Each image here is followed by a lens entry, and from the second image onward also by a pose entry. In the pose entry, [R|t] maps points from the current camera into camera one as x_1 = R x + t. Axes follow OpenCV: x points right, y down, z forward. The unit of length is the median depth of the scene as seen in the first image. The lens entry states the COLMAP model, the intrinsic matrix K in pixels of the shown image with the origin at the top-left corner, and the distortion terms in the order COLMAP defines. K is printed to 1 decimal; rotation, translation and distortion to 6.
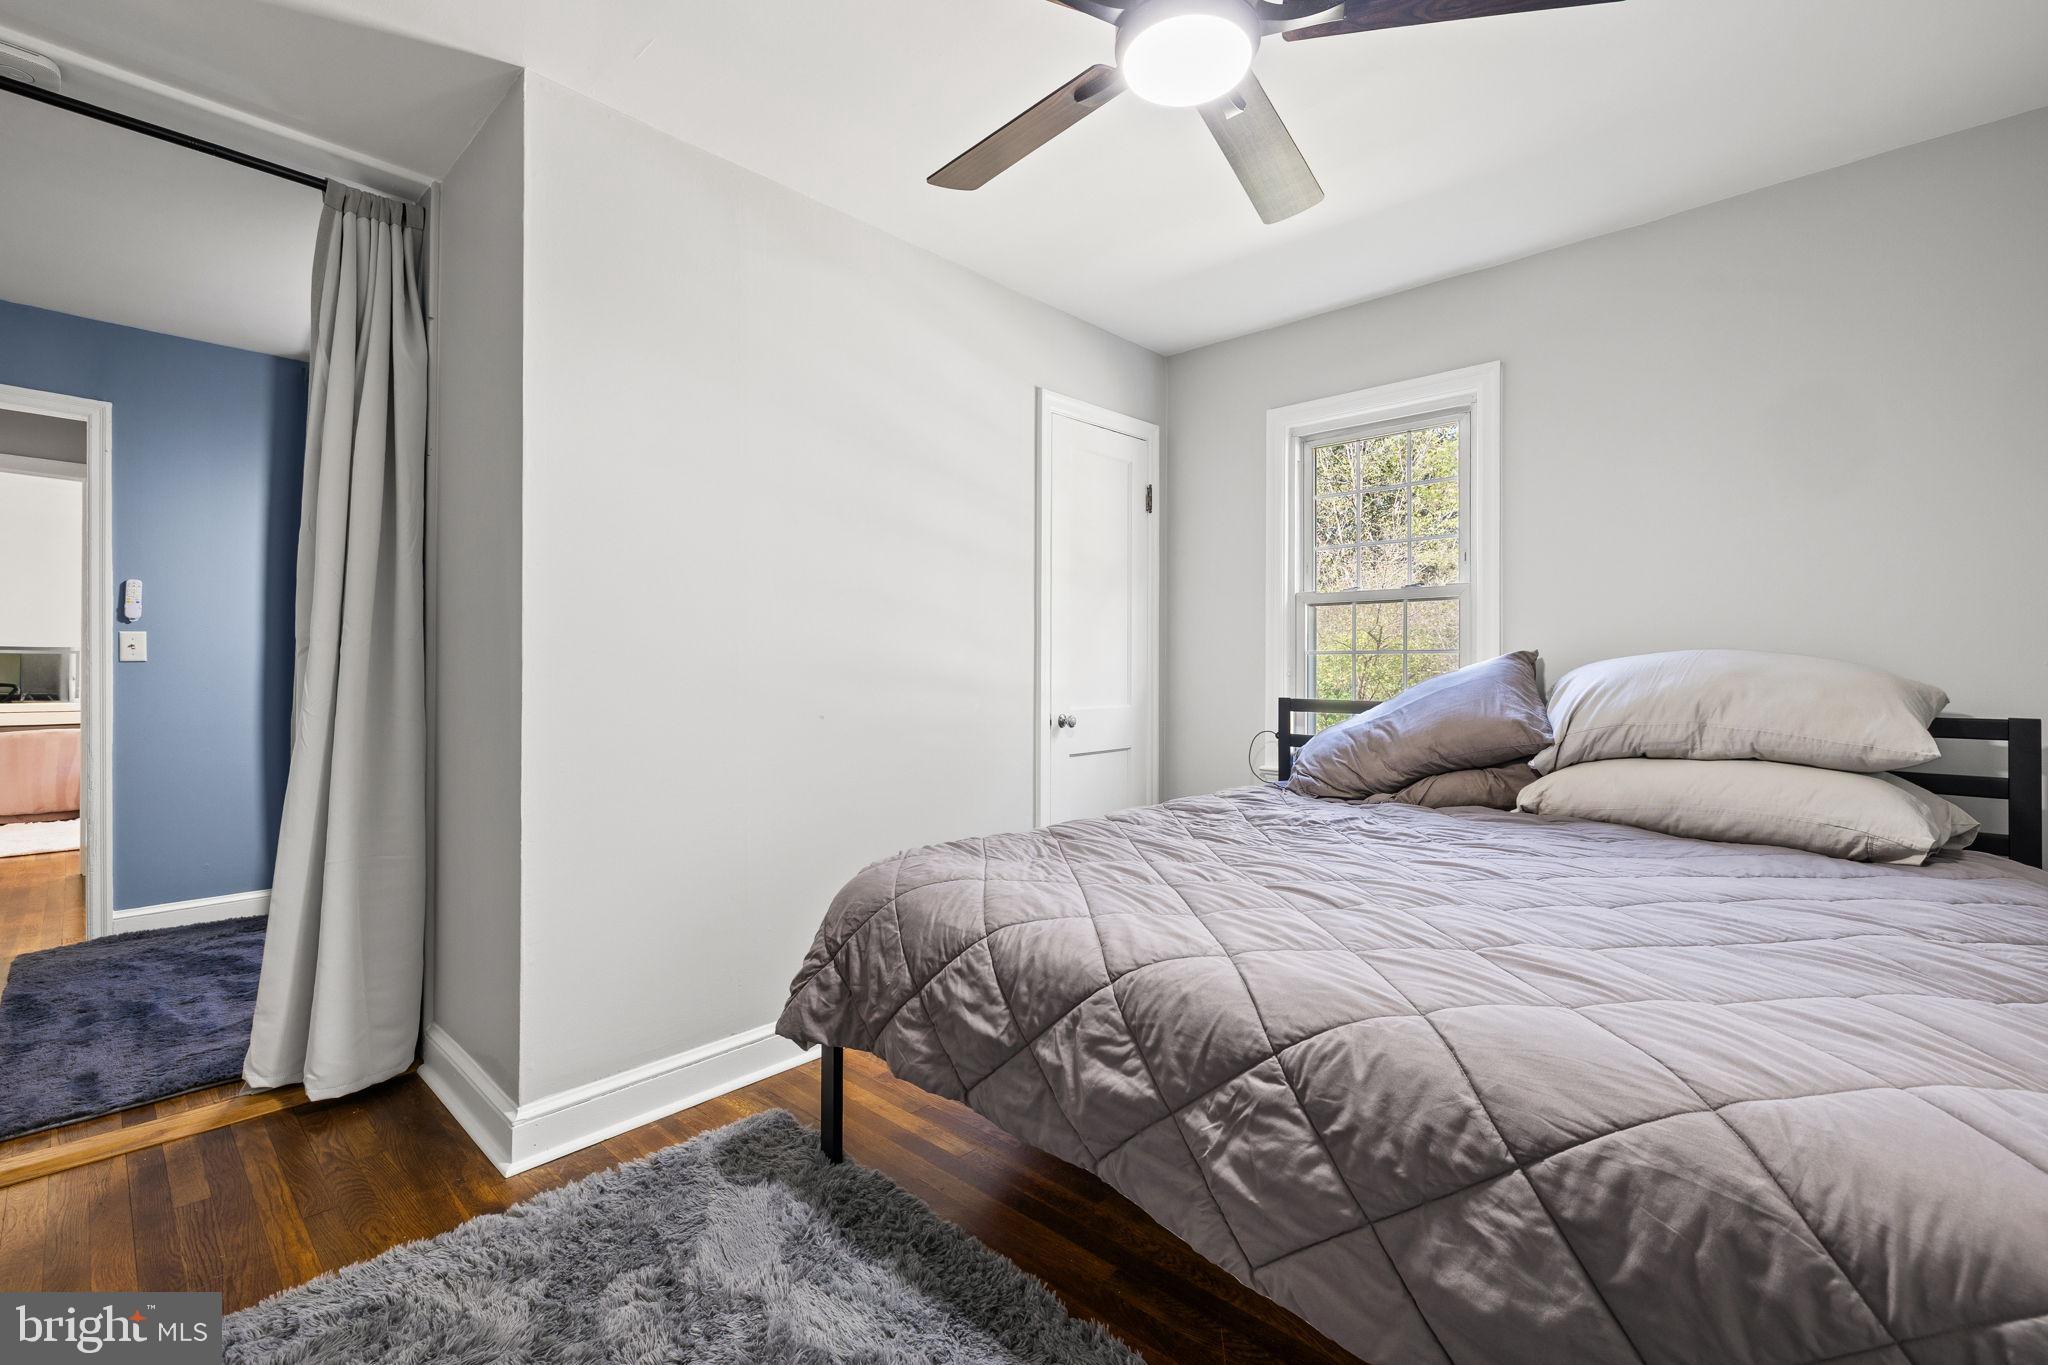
lens RADIAL K [[872.1, 0, 1024.0], [0, 872.1, 682.5], [0, 0, 1]] dist [0.000224, -0.000324]
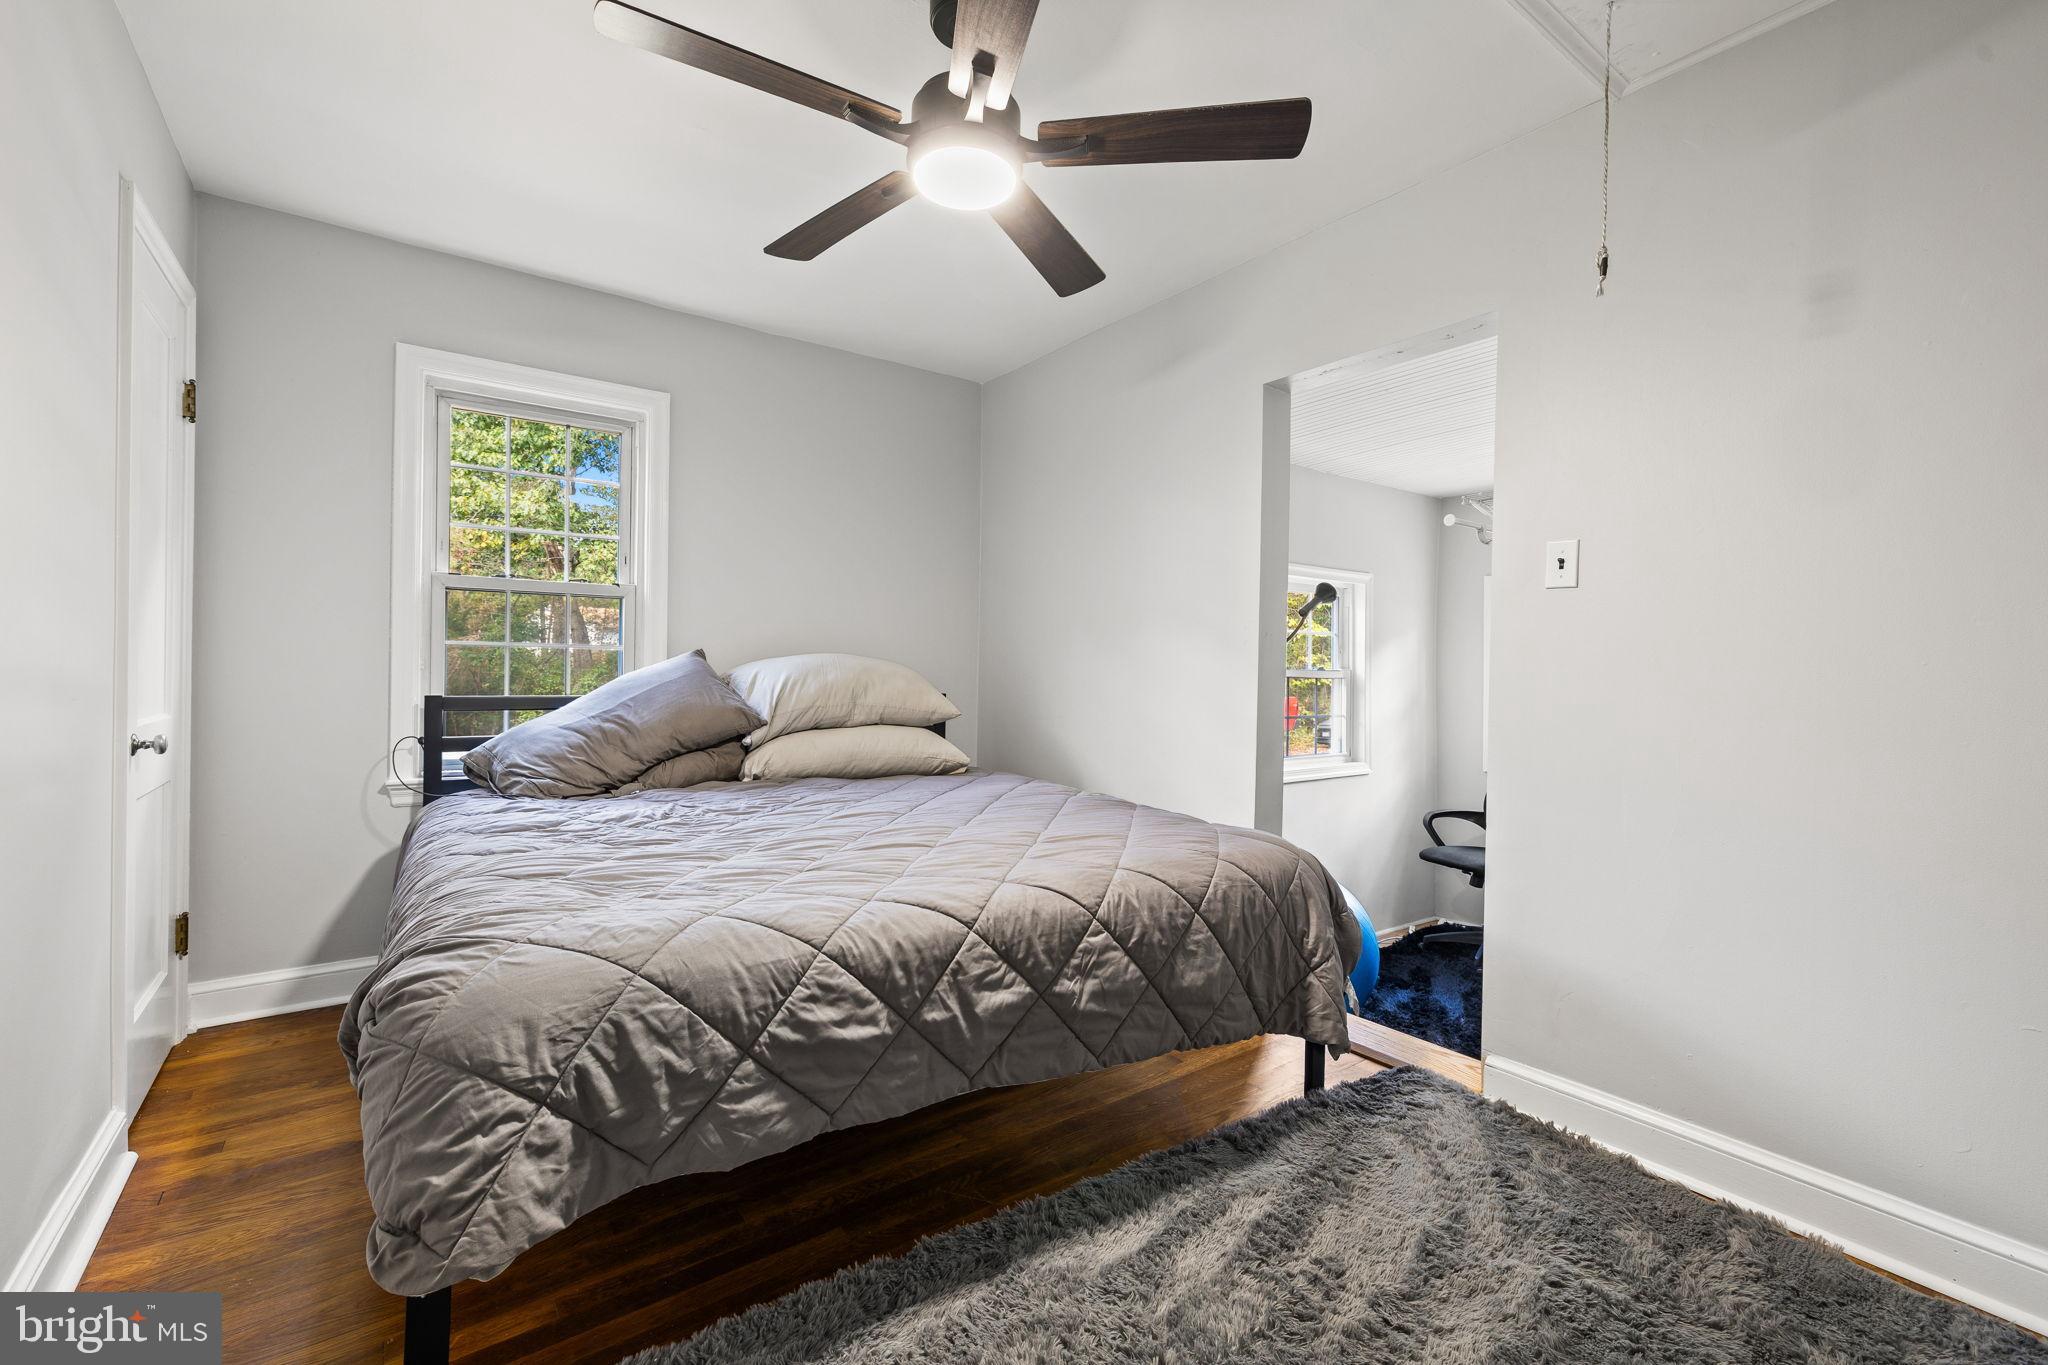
lens RADIAL K [[872.1, 0, 1024.0], [0, 872.1, 682.5], [0, 0, 1]] dist [0.000224, -0.000324]
pose [[0.192362, -0.016108, 0.981192, -0.975292], [0.000734, 0.999867, 0.016270, -0.019323], [-0.981324, -0.002409, 0.192349, 0.628000]]
